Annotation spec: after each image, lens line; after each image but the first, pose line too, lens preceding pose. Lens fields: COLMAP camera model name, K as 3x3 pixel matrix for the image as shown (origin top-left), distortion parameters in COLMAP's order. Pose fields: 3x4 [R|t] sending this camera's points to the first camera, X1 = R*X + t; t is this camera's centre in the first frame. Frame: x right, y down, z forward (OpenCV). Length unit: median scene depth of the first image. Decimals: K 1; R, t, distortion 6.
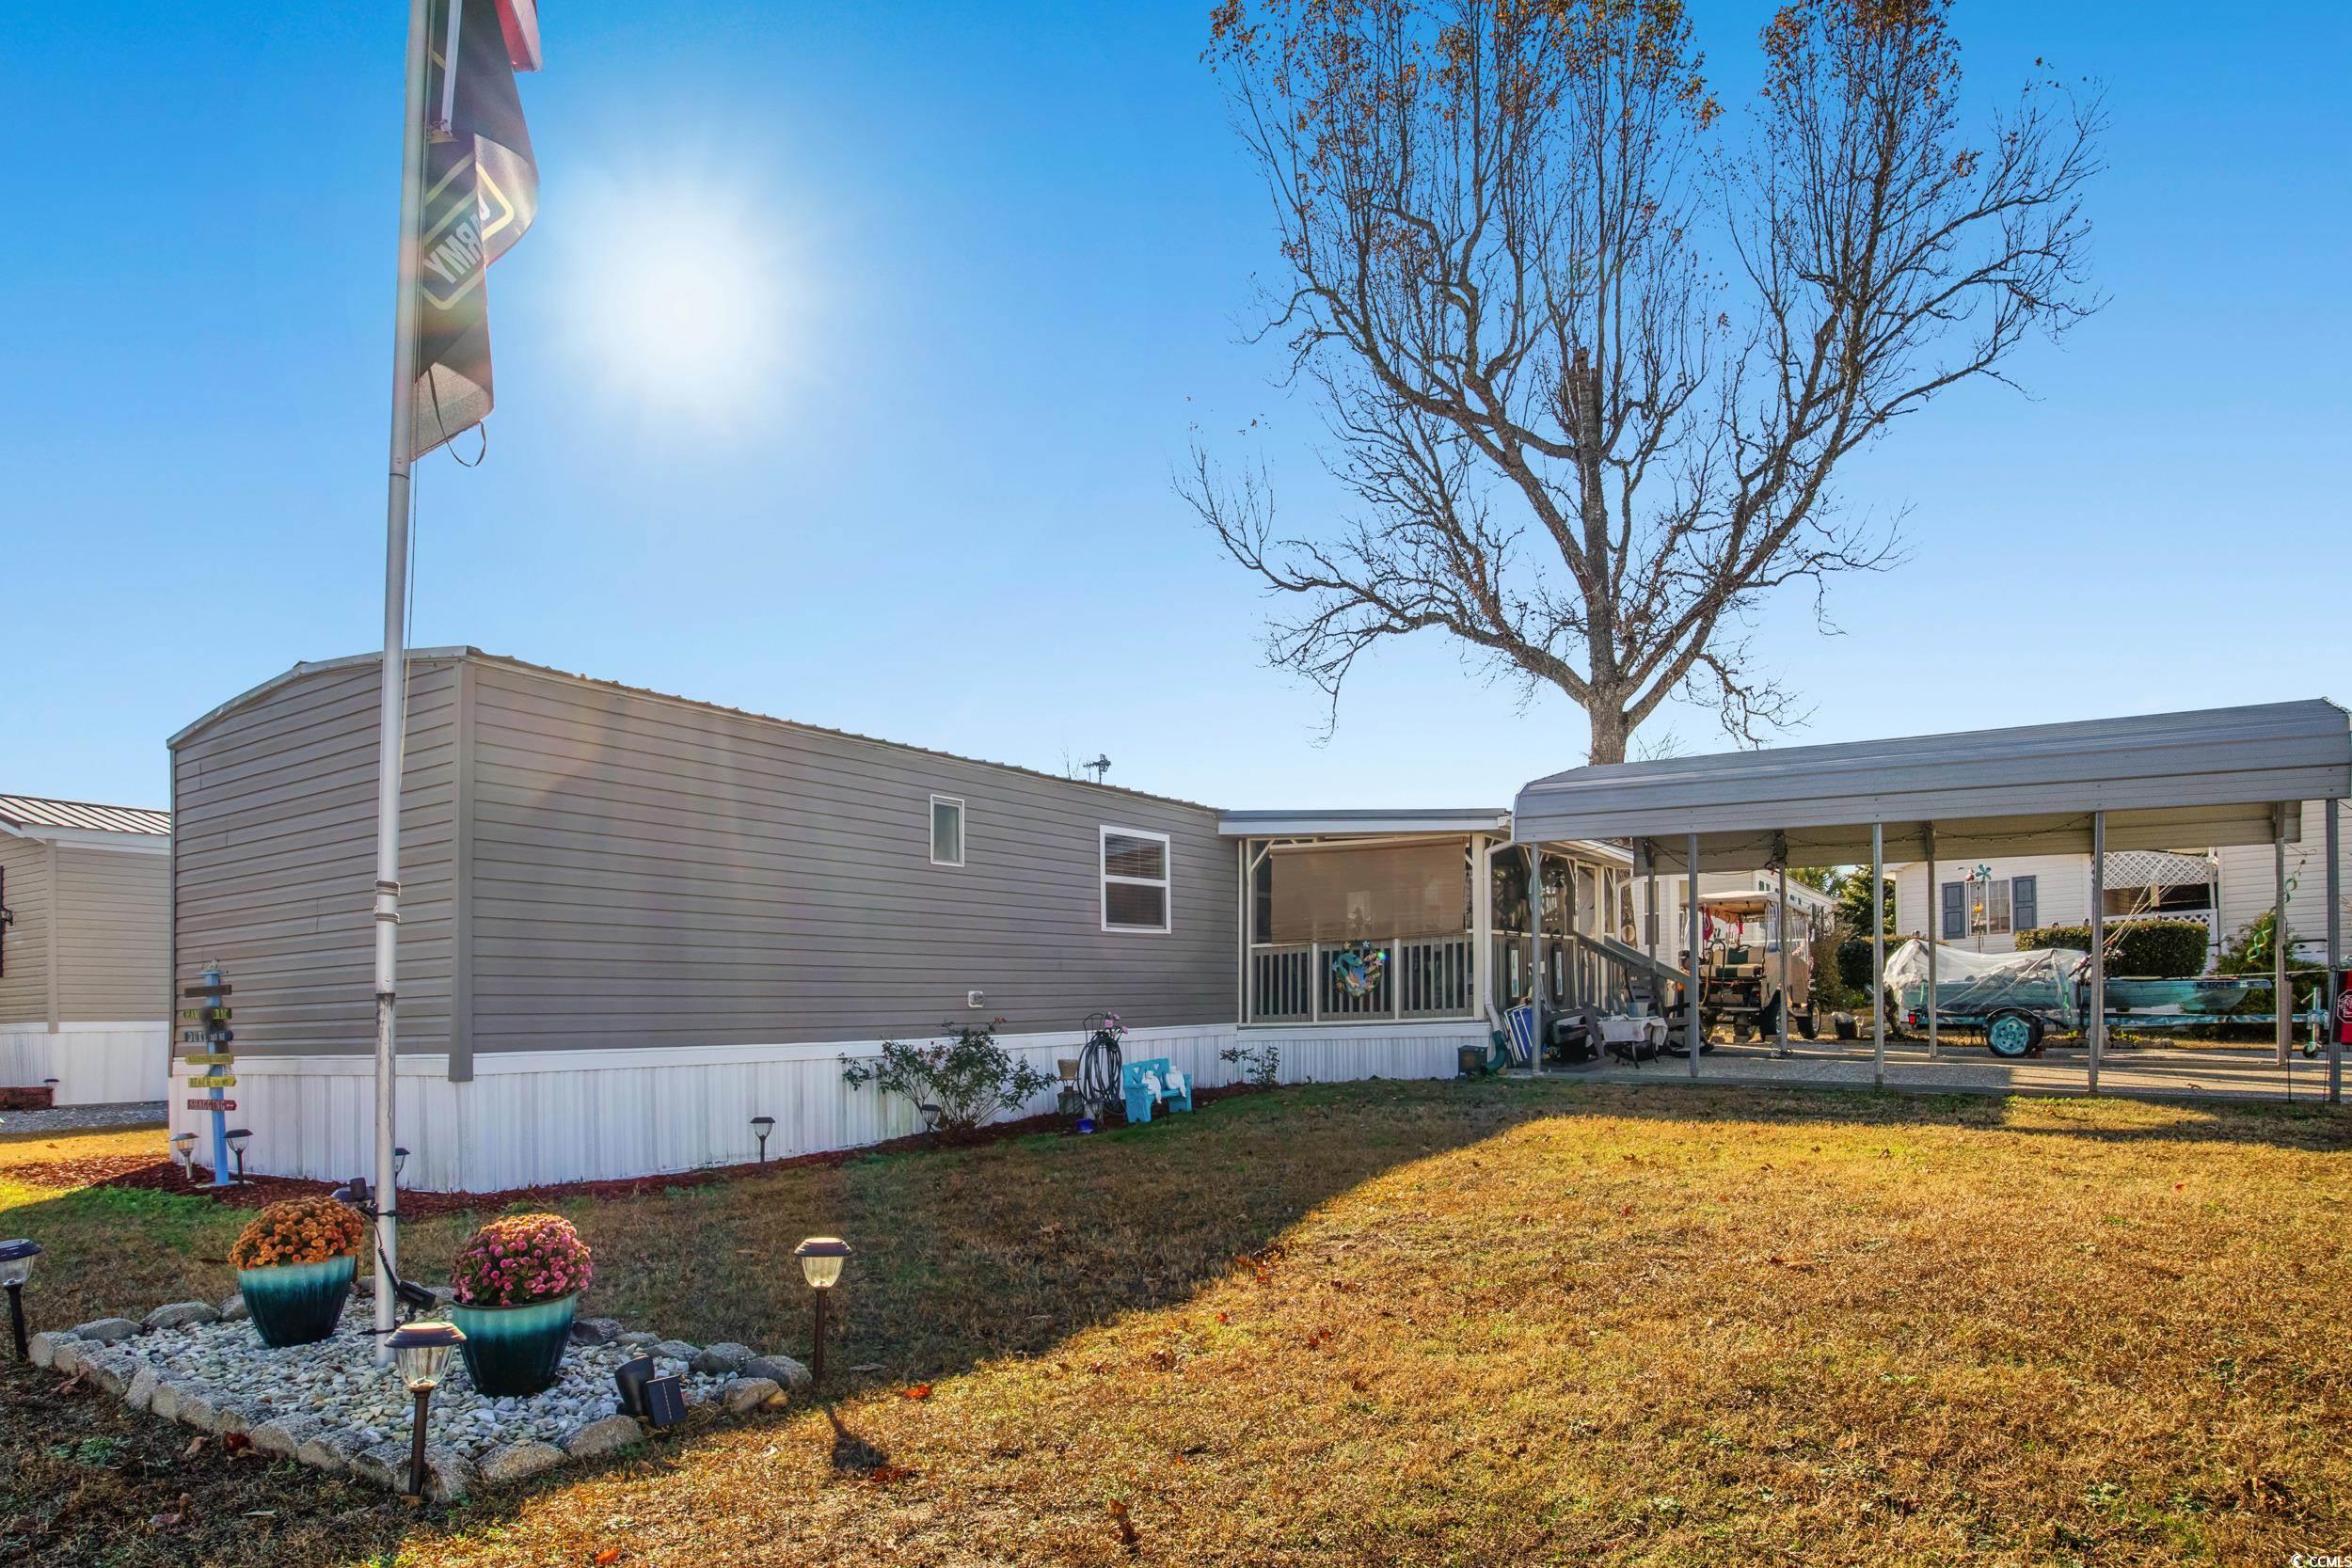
lens RADIAL K [[1372.2, 0, 1174.9], [0, 1372.2, 862.1], [0, 0, 1]] dist [0.000977, 0.000593]
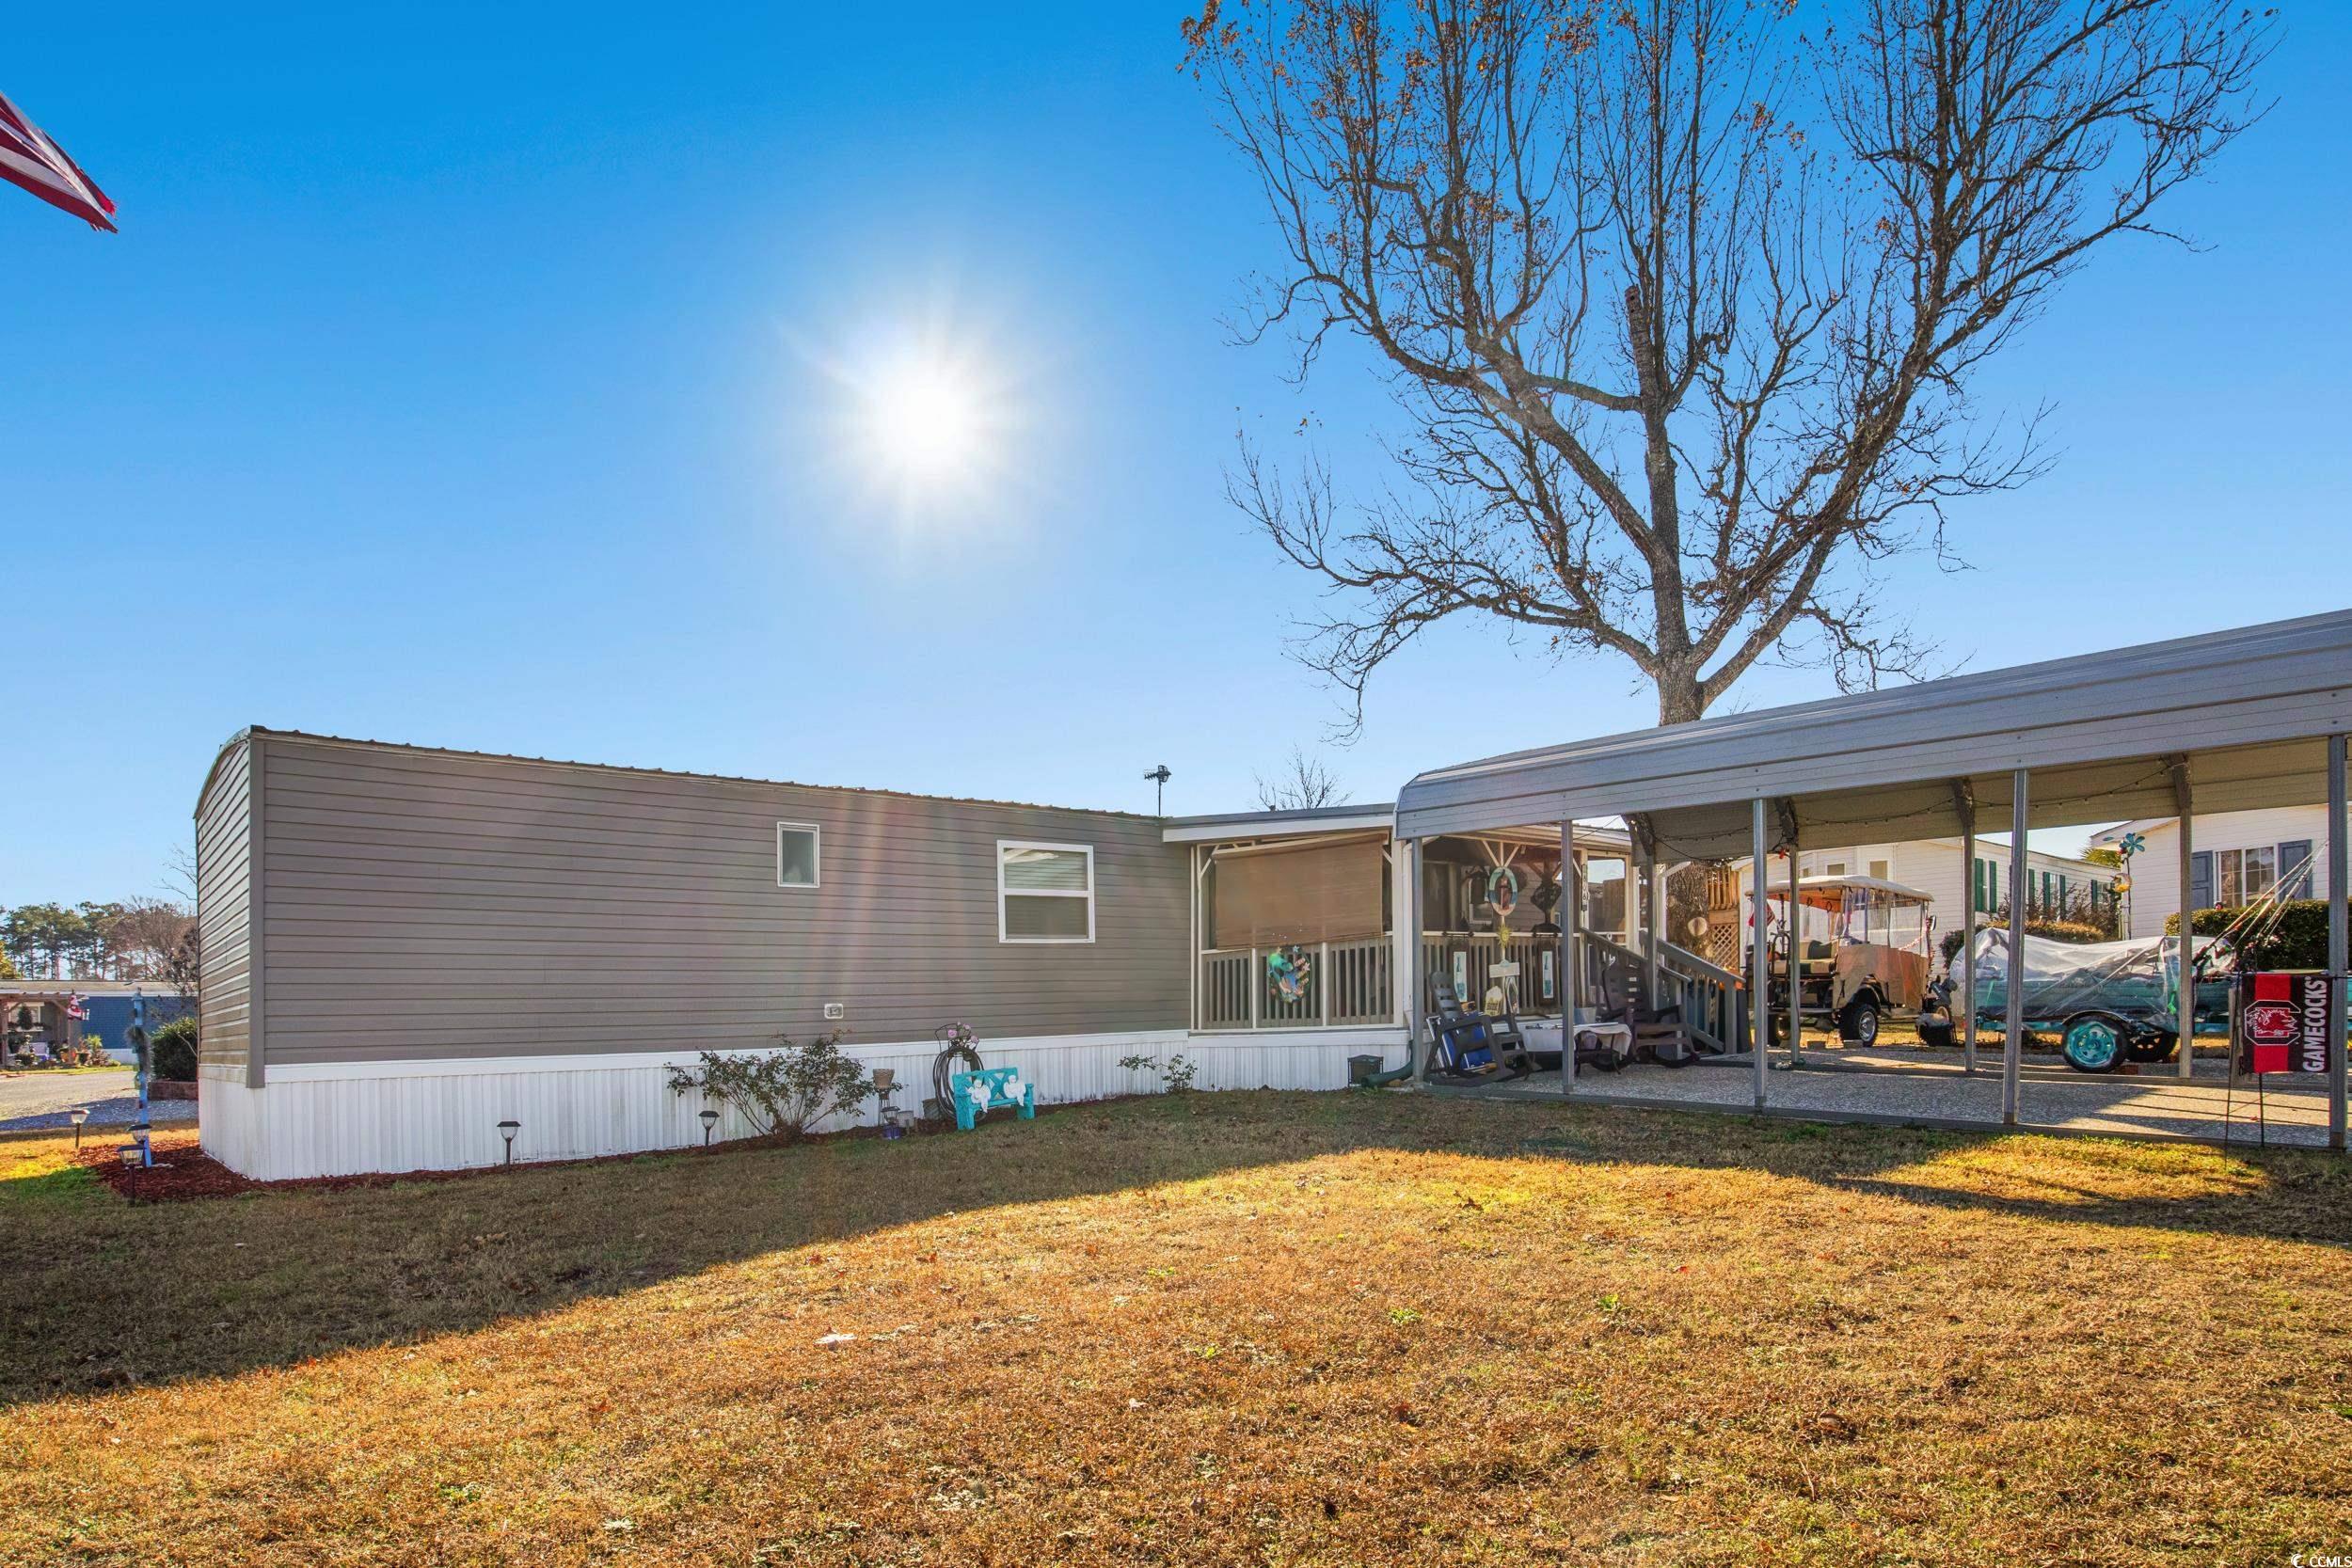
lens RADIAL K [[1284.5, 0, 1173.7], [0, 1284.5, 887.2], [0, 0, 1]] dist [-0.018007, 0.014823]
pose [[0.947244, -0.034830, -0.318614, 0.340763], [0.040779, 0.999096, 0.012017, 0.001867], [0.317908, -0.024376, 0.947808, 0.111963]]
